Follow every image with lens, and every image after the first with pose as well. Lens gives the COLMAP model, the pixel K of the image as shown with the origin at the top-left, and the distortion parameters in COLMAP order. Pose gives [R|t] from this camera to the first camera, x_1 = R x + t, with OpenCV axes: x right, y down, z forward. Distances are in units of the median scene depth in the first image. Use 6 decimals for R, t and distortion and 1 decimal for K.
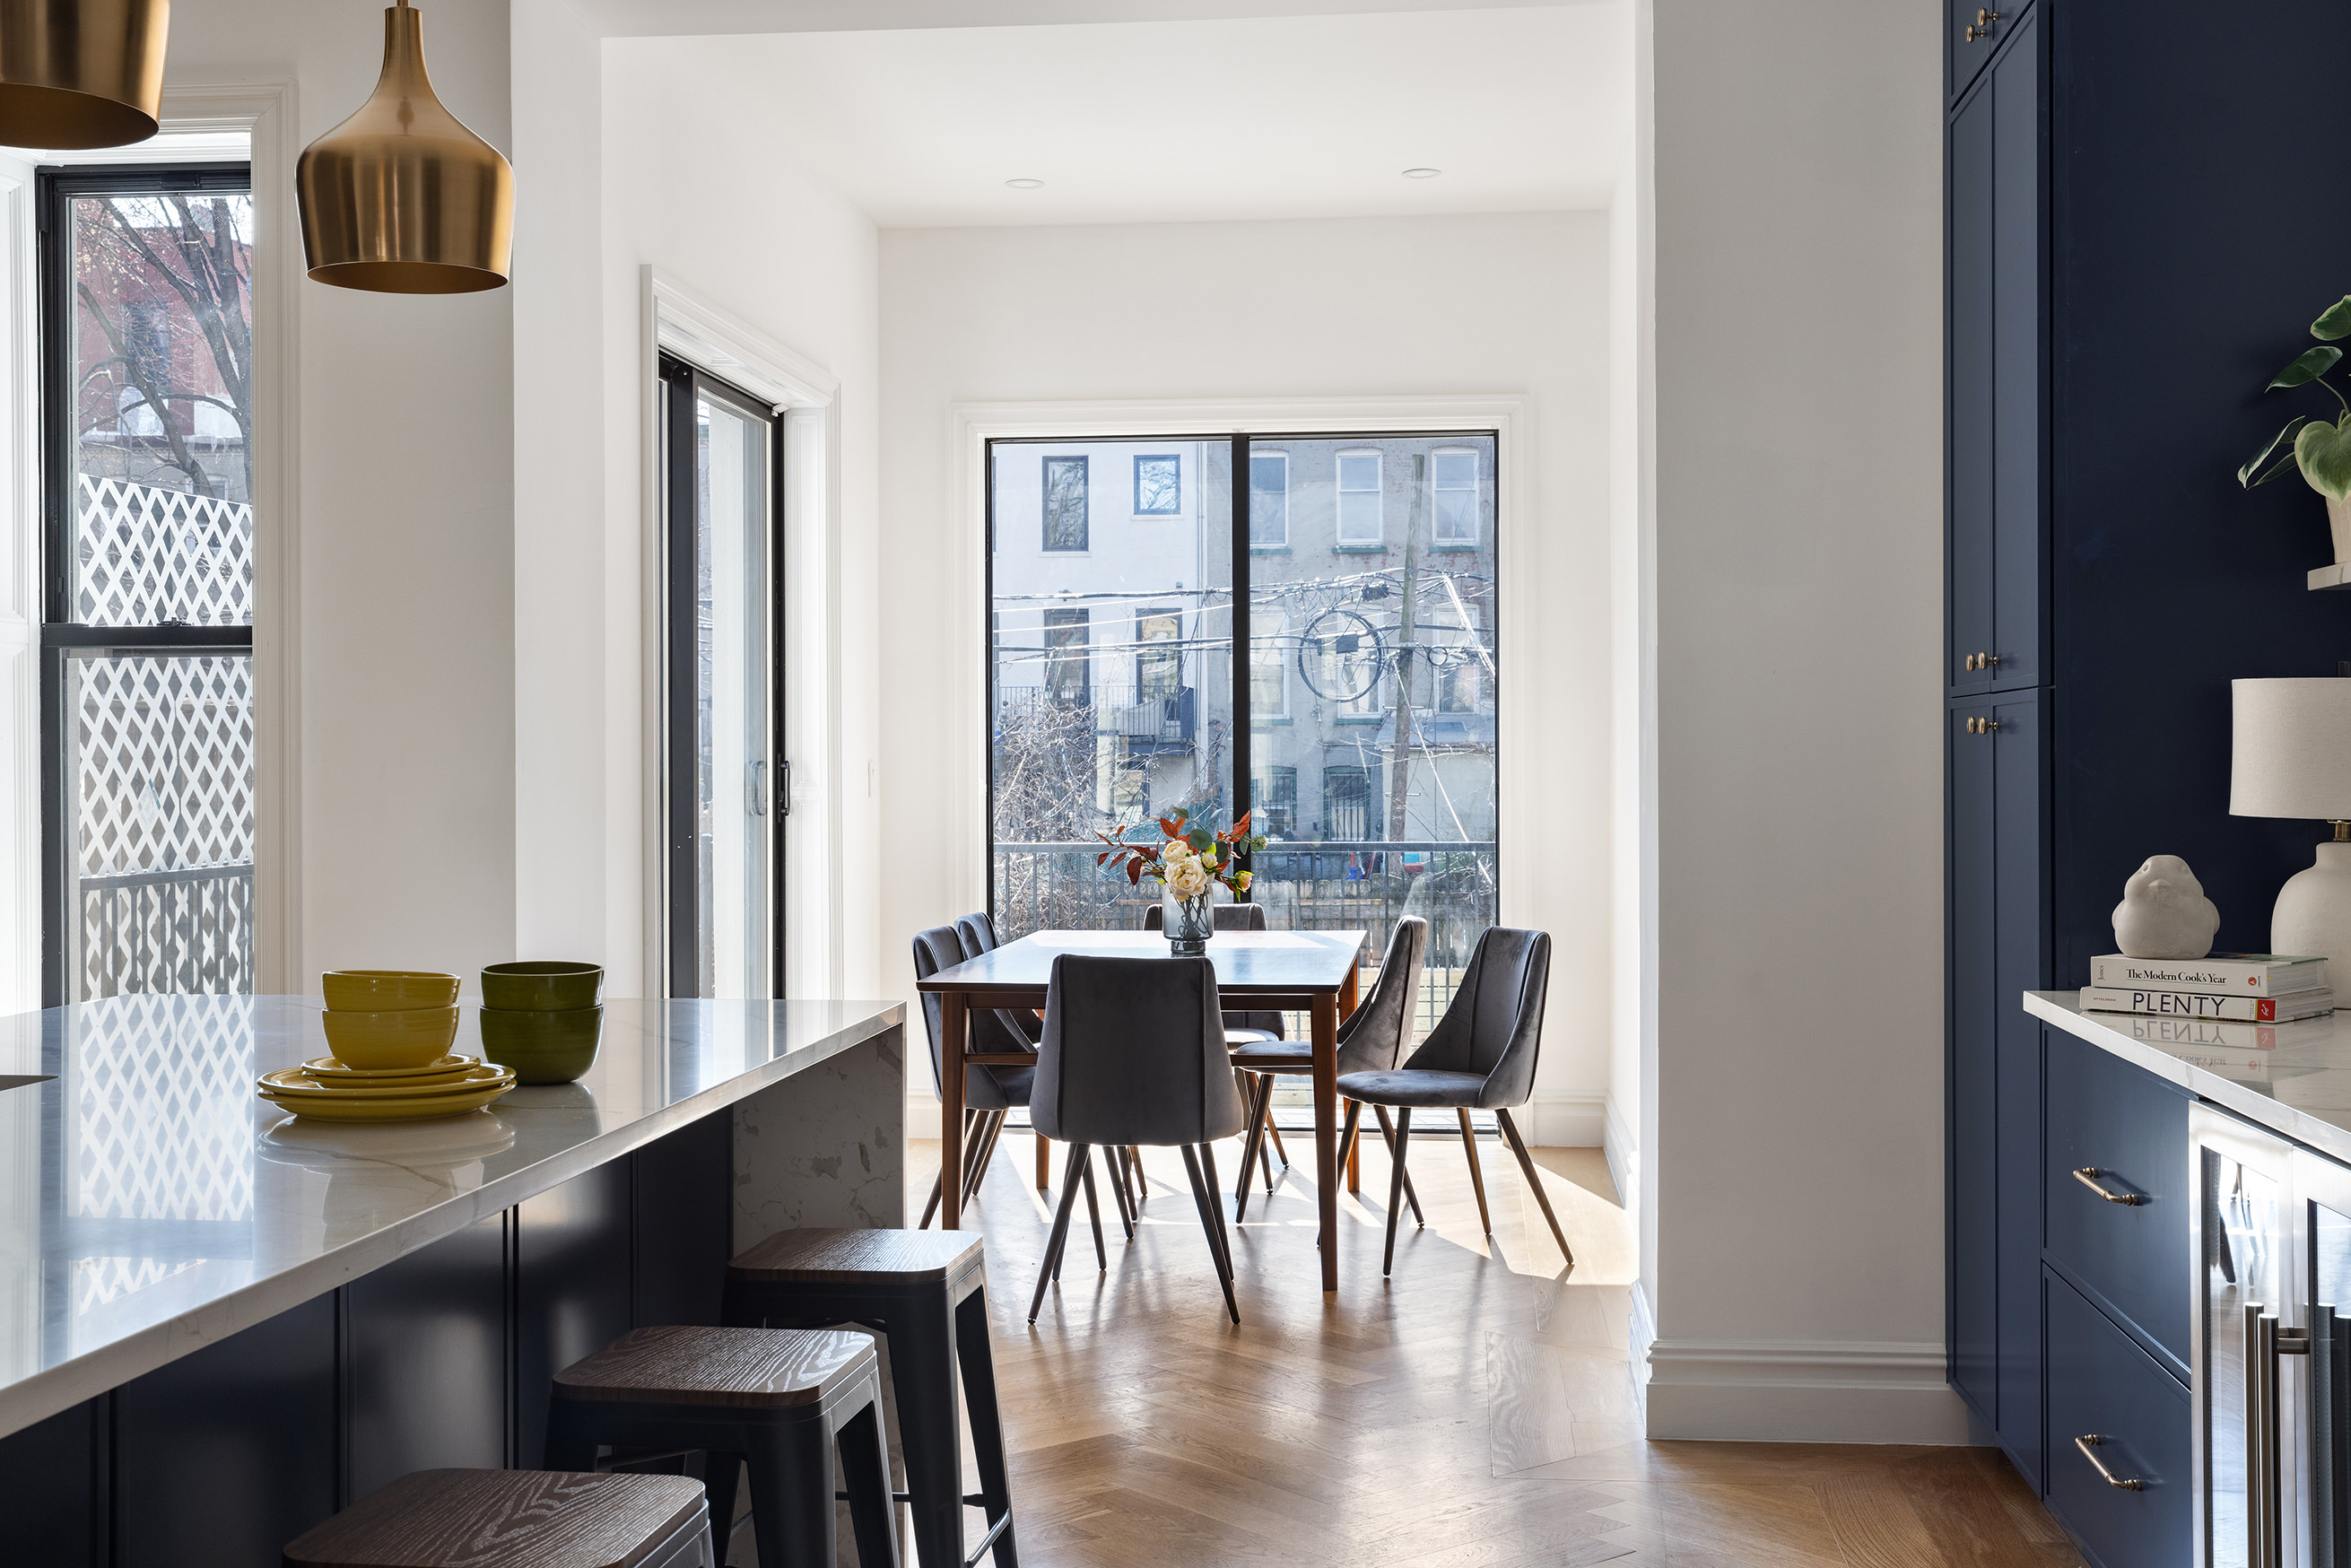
lens RADIAL K [[2681.6, 0, 1165.9], [0, 2681.6, 777.6], [0, 0, 1]] dist [0.035388, 0.000000]
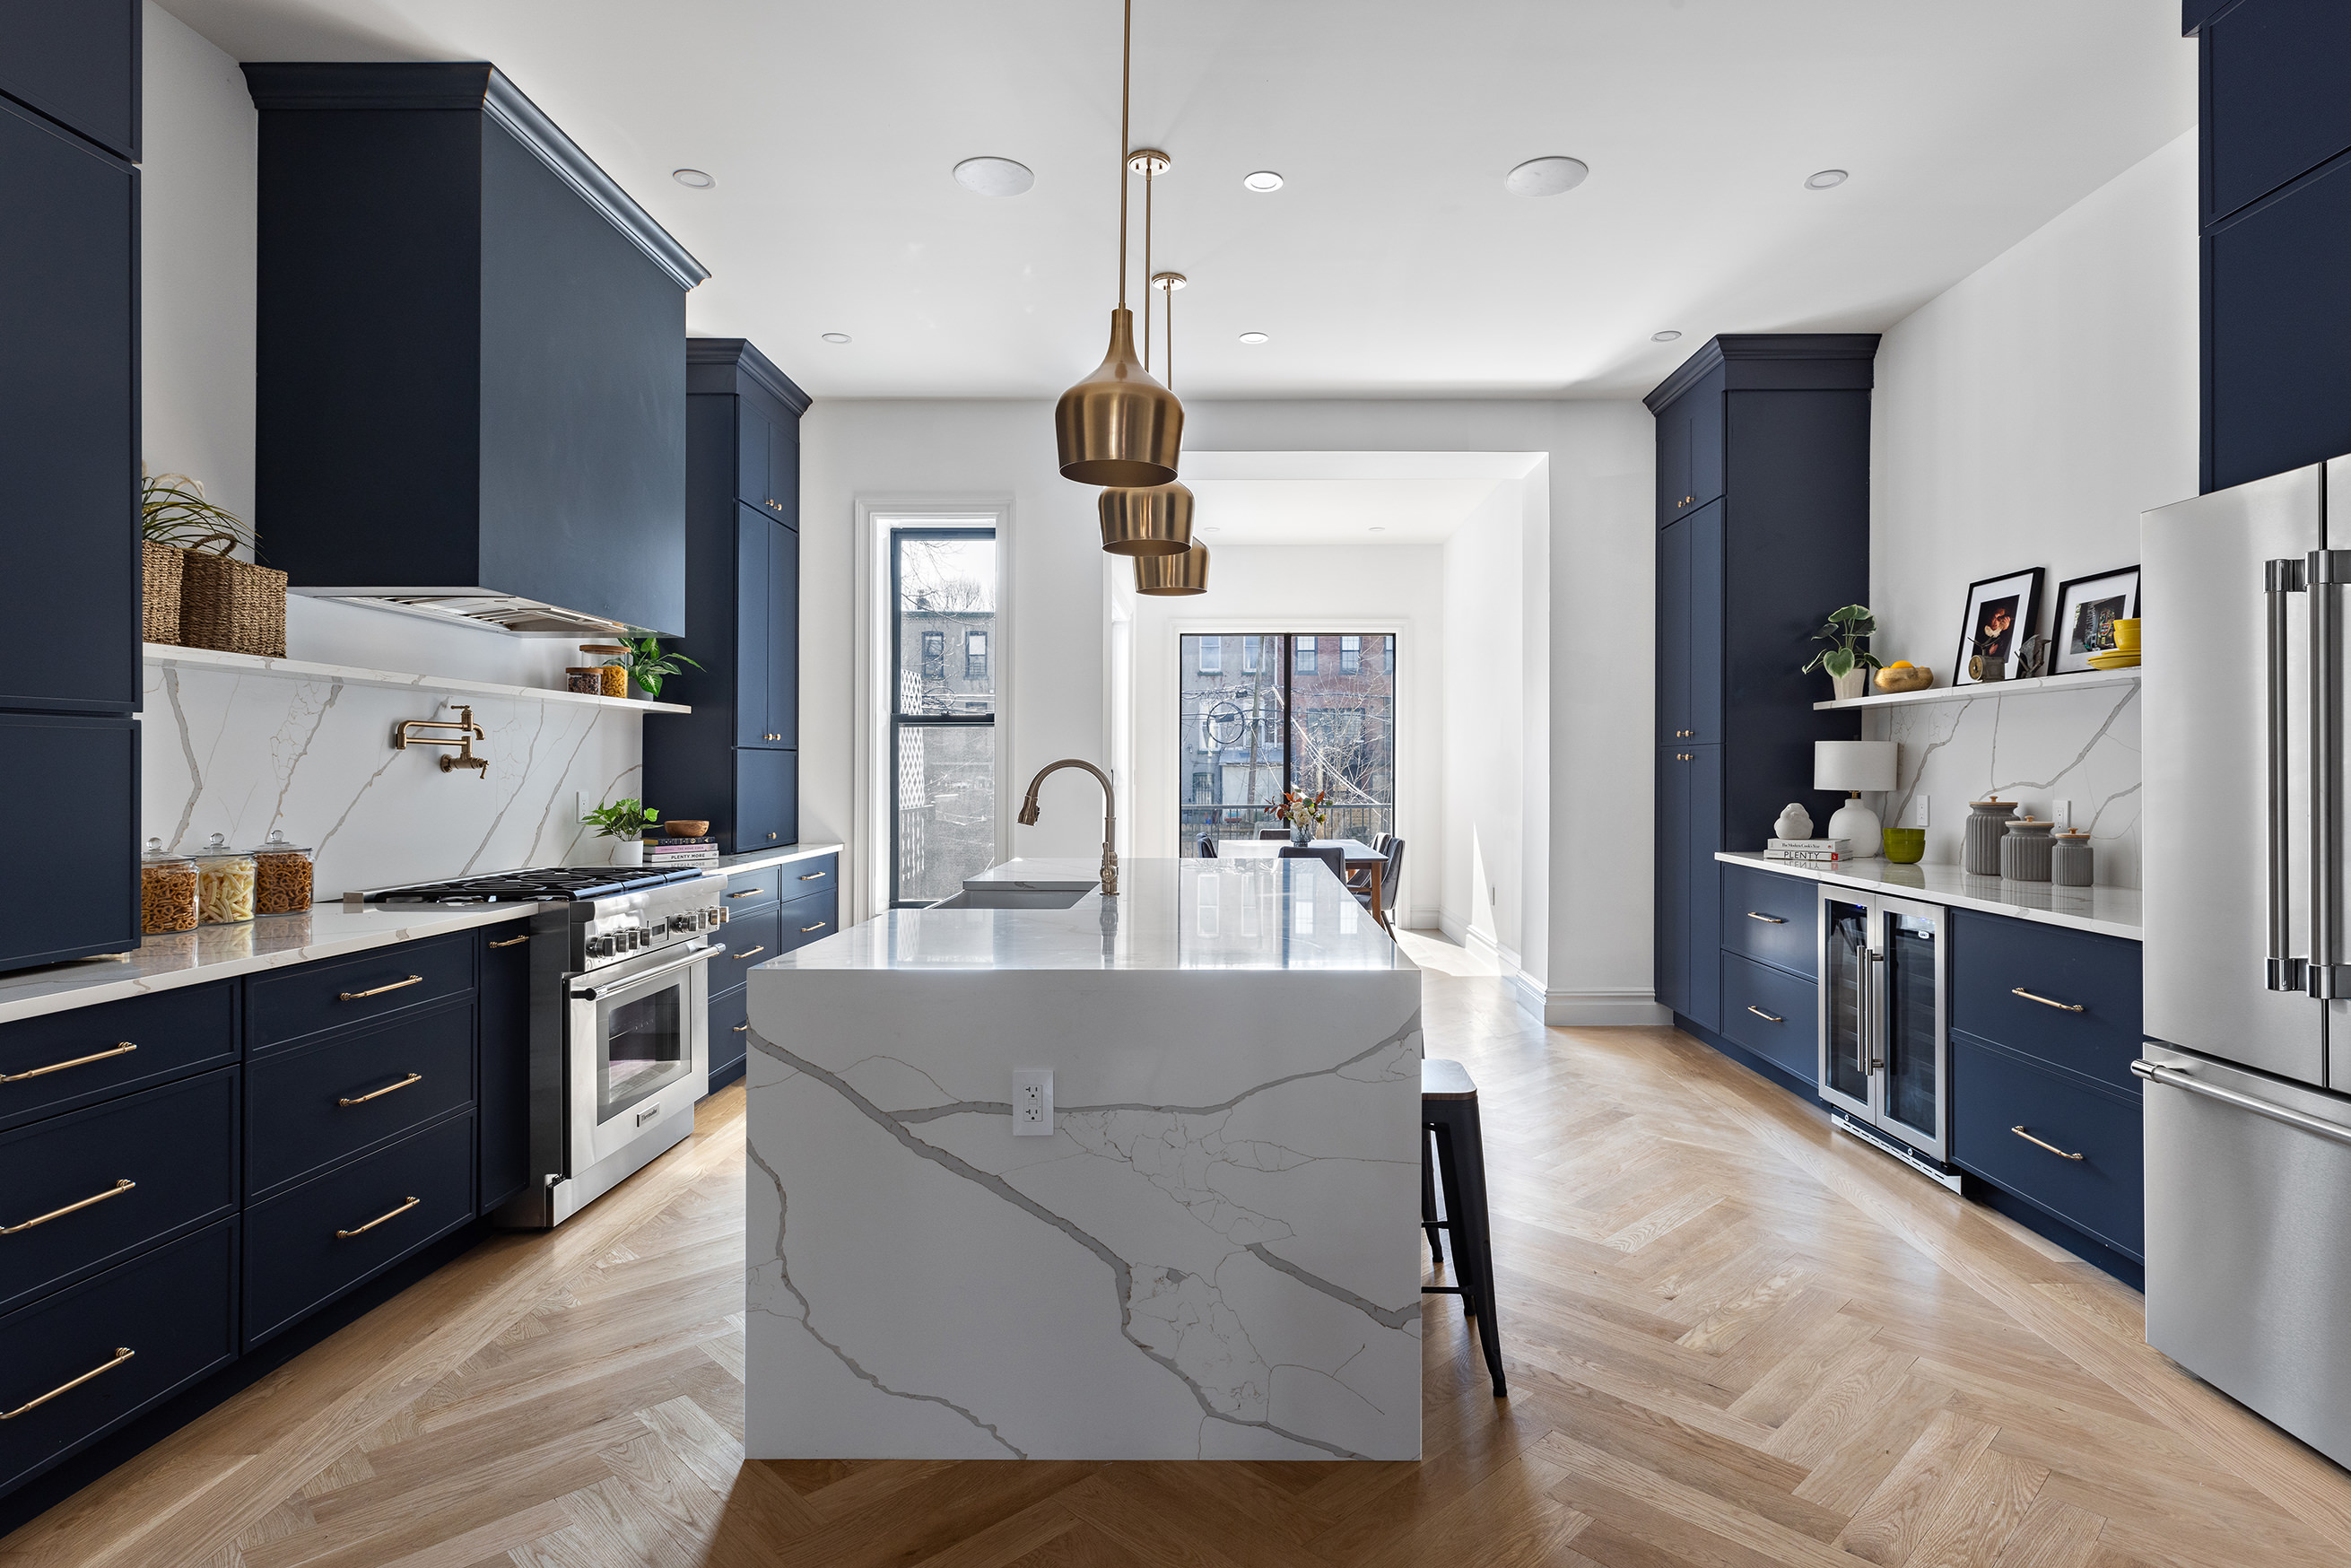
lens RADIAL K [[1256.5, 0, 1194.8], [0, 1256.5, 788.3], [0, 0, 1]] dist [-0.005368, 0.001297]
pose [[0.992968, -0.001791, 0.118367, -0.394303], [0.000576, 0.999947, 0.010298, -0.001623], [-0.118379, -0.010157, 0.992916, -0.234415]]
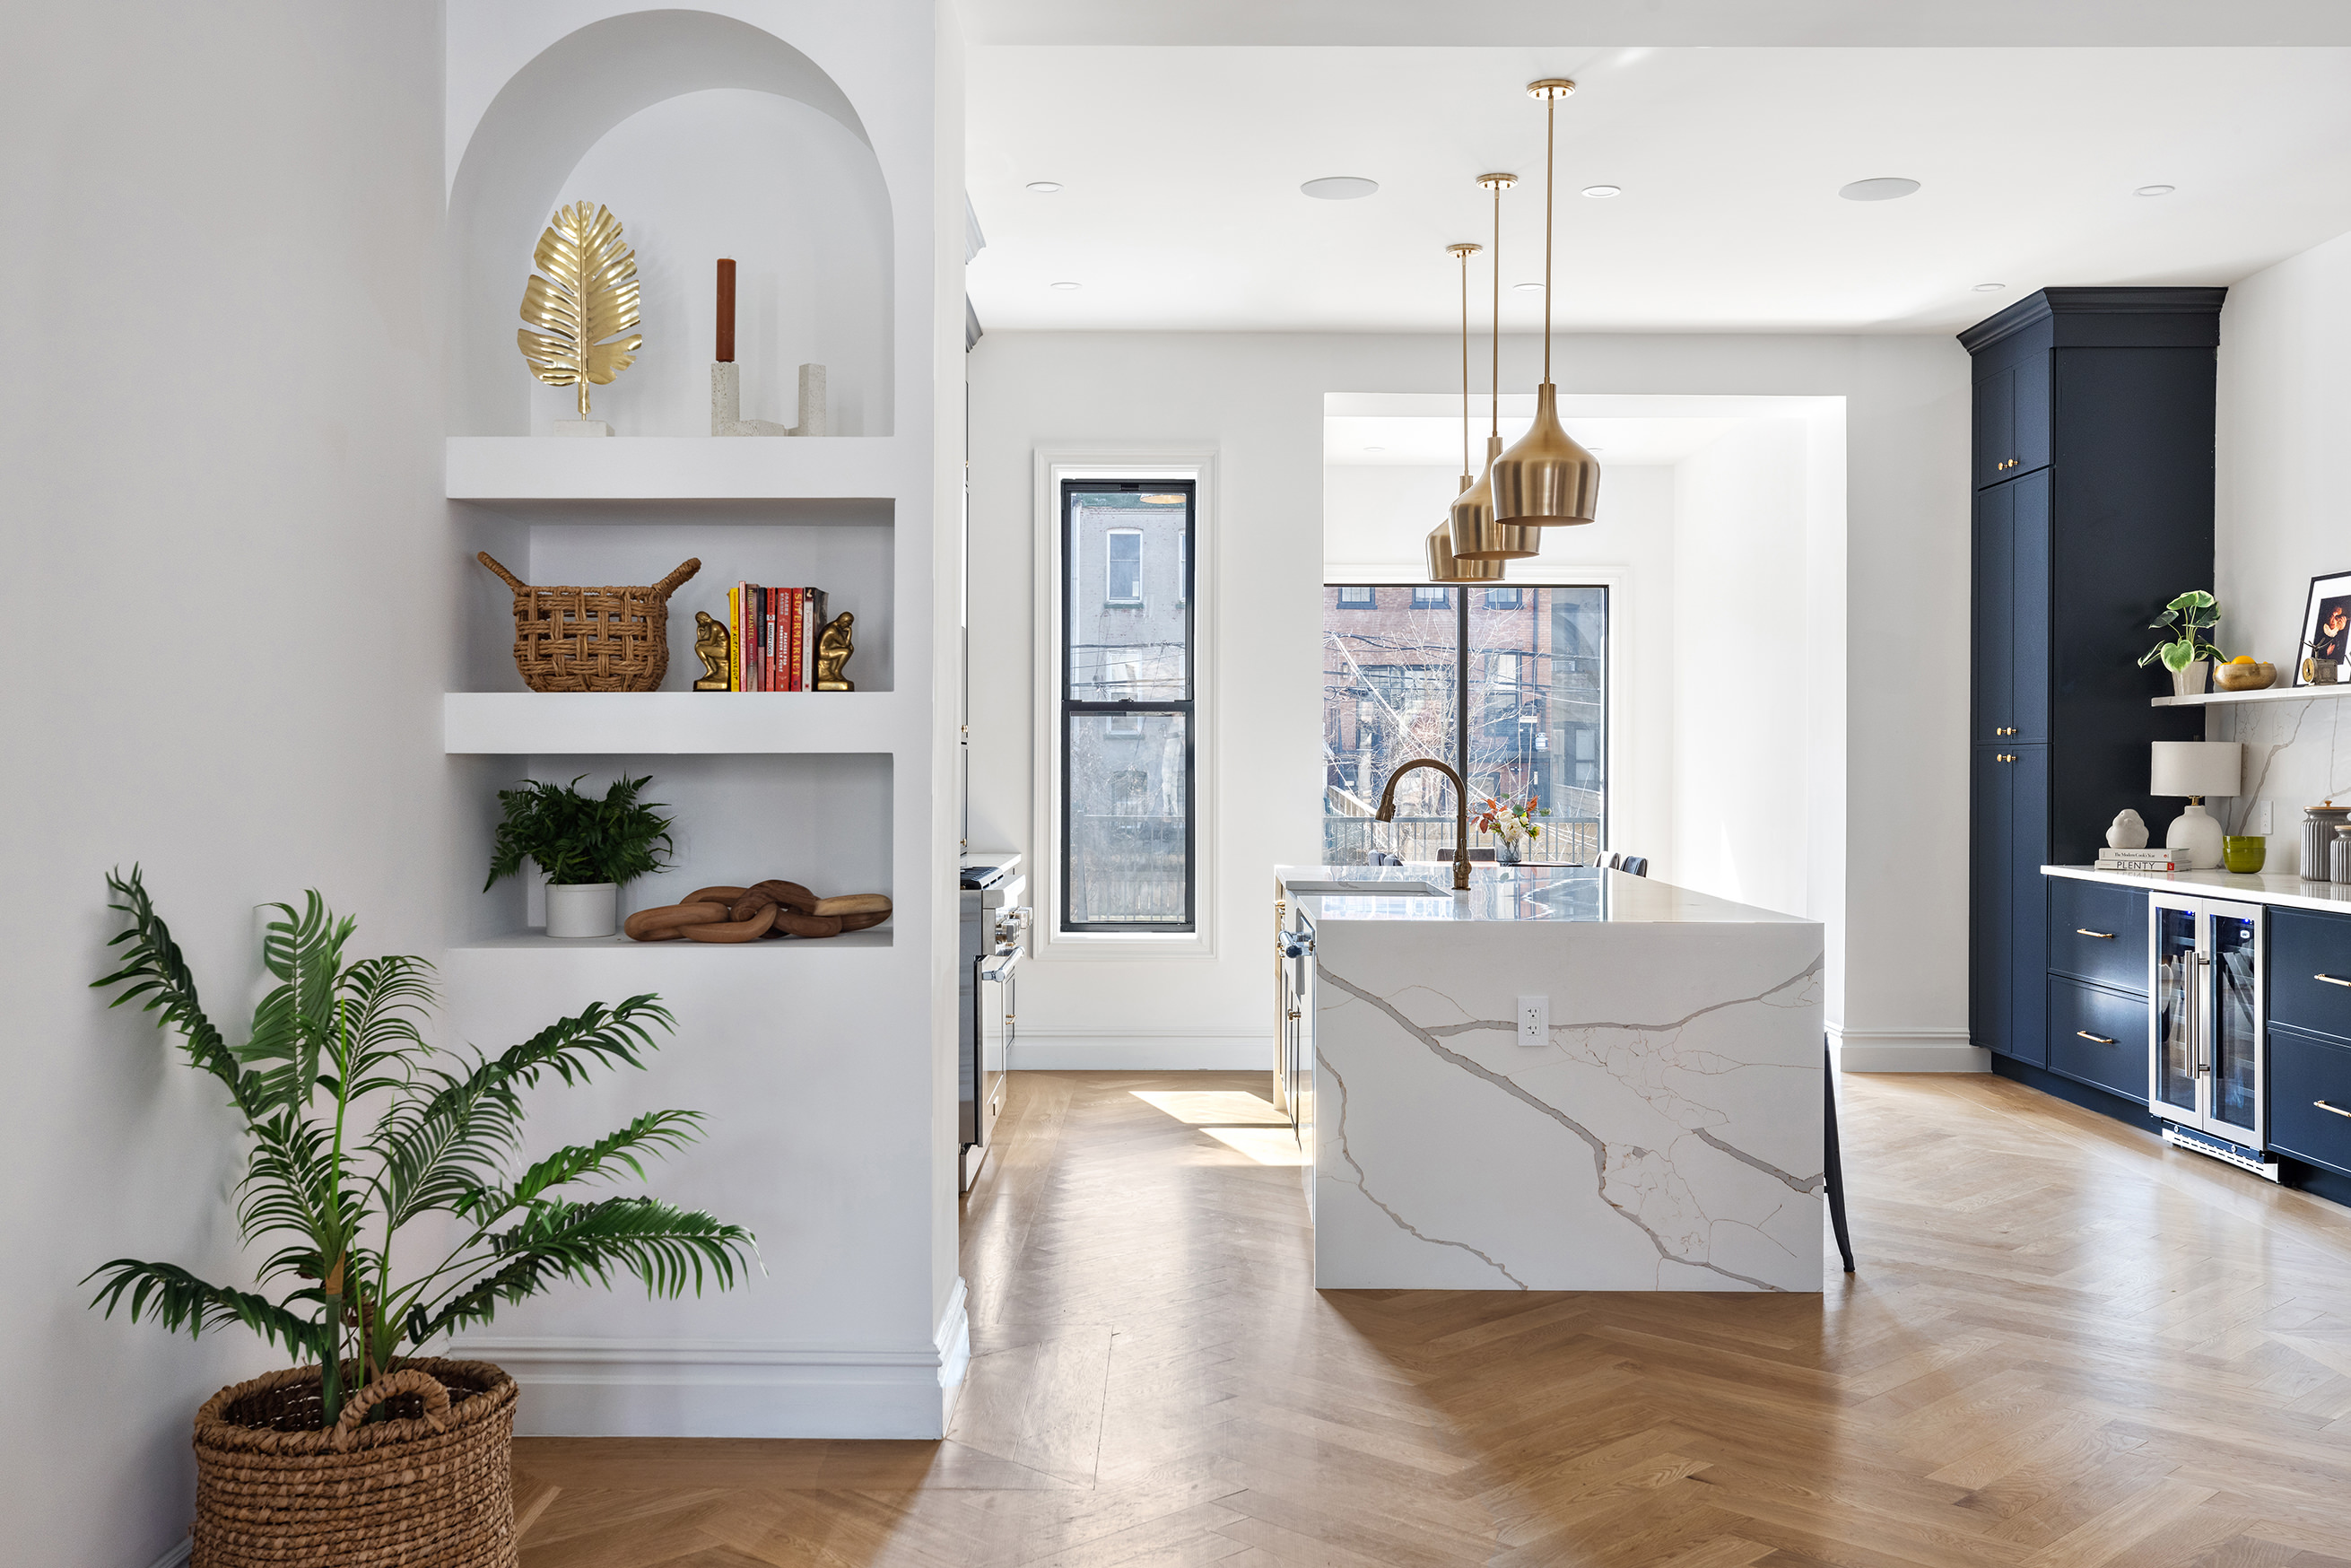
lens RADIAL K [[2115.9, 0, 1168.1], [0, 2115.9, 776.6], [0, 0, 1]] dist [0.003694, -0.021724]
pose [[0.992547, 0.004786, 0.121772, -0.758024], [-0.004928, 0.999987, 0.000871, -0.000914], [-0.121767, -0.001464, 0.992558, -0.872921]]
